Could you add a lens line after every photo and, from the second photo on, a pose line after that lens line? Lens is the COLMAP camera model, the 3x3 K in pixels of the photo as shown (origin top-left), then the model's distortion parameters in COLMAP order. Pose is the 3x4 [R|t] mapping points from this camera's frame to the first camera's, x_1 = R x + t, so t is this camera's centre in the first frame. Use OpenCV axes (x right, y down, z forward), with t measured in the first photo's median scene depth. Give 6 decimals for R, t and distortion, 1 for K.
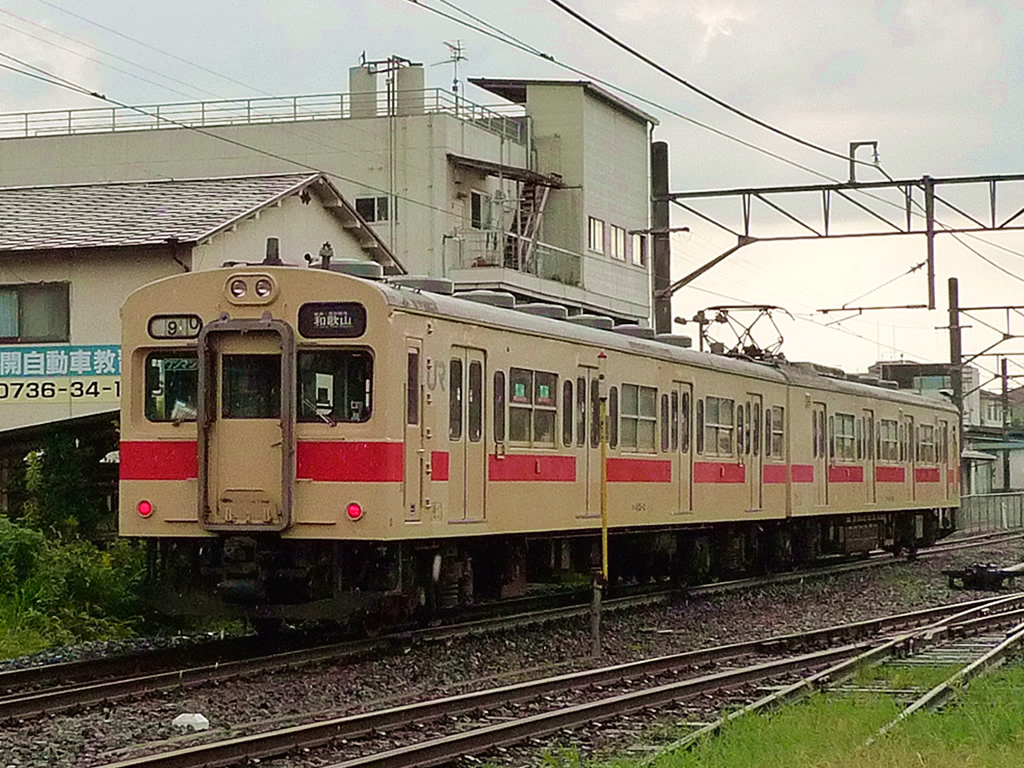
lens RADIAL K [[2041.1, 0, 512.0], [0, 2041.1, 384.0], [0, 0, 1]] dist [-0.020816, 0.142199]
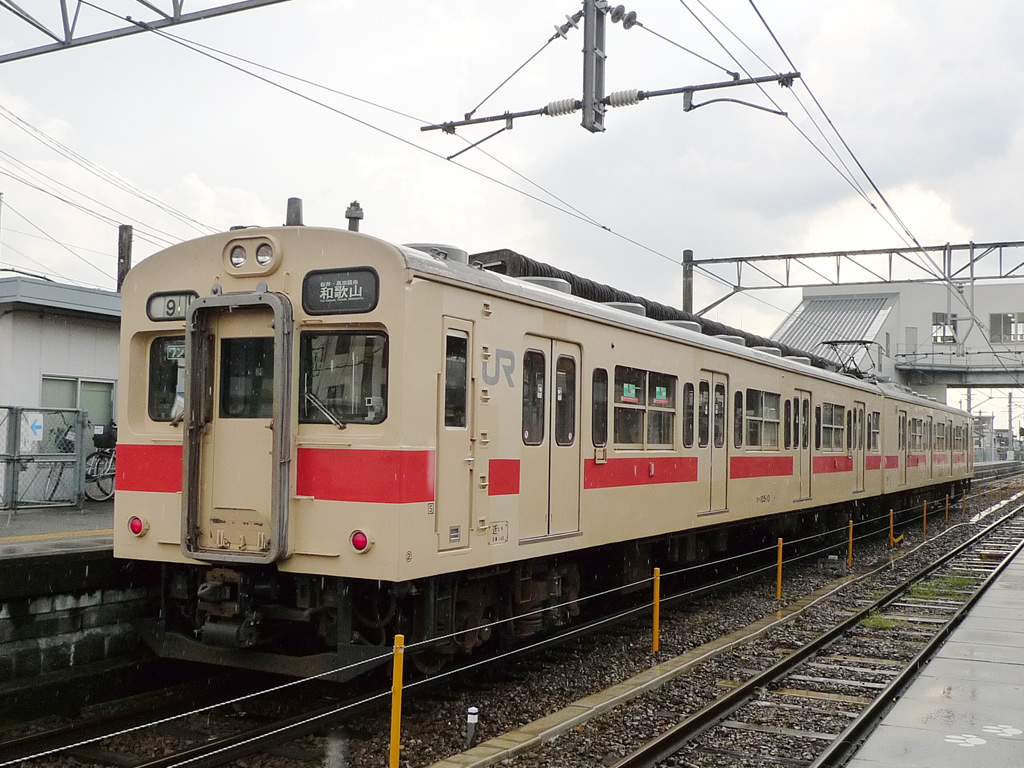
lens RADIAL K [[1431.9, 0, 512.0], [0, 1431.9, 384.0], [0, 0, 1]] dist [-0.027440, -0.008914]
pose [[0.993059, 0.002518, -0.117590, 0.037743], [-0.003459, 0.999964, -0.007804, 0.007336], [0.117567, 0.008157, 0.993032, 0.438754]]
